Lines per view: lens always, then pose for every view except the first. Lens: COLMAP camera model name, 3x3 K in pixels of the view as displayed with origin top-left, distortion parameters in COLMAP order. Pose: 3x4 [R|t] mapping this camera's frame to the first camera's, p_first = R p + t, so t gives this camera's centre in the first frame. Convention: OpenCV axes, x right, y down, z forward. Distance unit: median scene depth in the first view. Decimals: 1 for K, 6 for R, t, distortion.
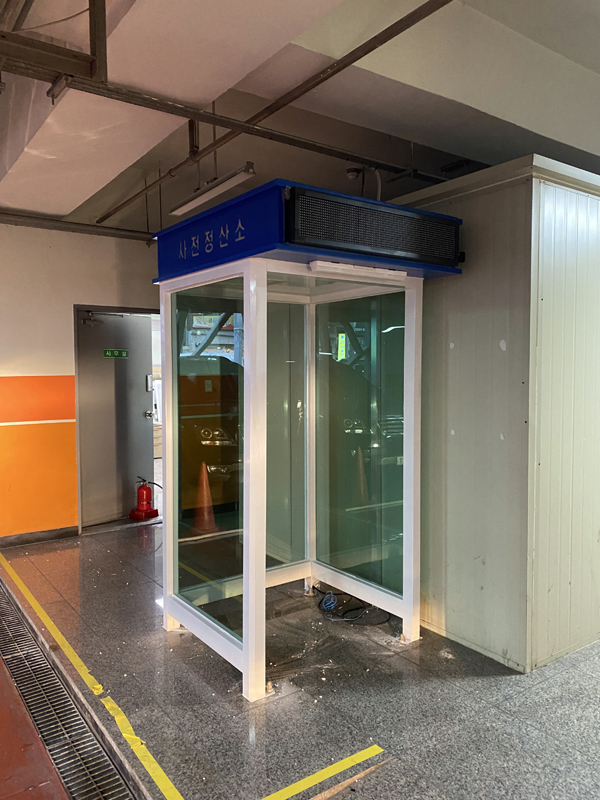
lens RADIAL K [[609.6, 0, 303.5], [0, 609.6, 400.9], [0, 0, 1]] dist [0.046548, -0.045552]
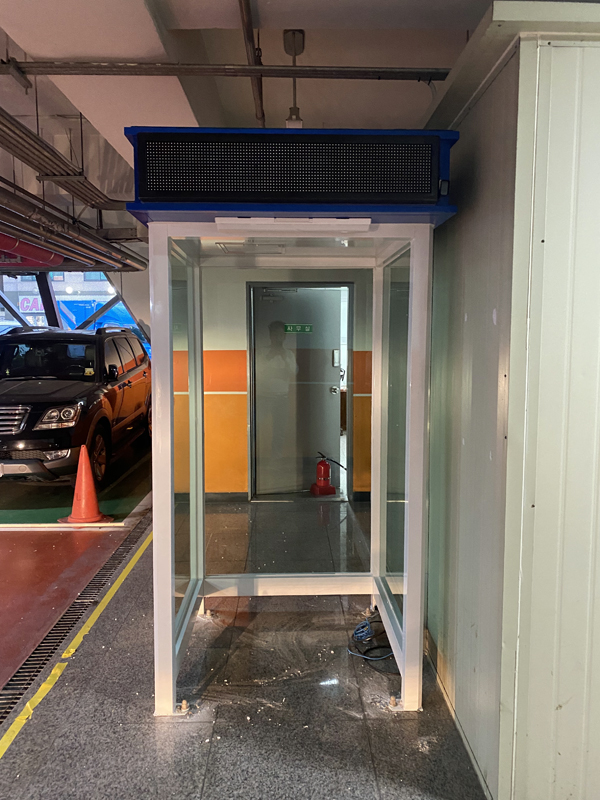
lens RADIAL K [[609.6, 0, 302.0], [0, 609.6, 396.8], [0, 0, 1]] dist [0.046548, -0.045552]
pose [[0.825098, 0.054127, -0.562390, 0.470383], [-0.030457, 0.998214, 0.051389, -0.029430], [0.564167, -0.025272, 0.825274, 0.306155]]
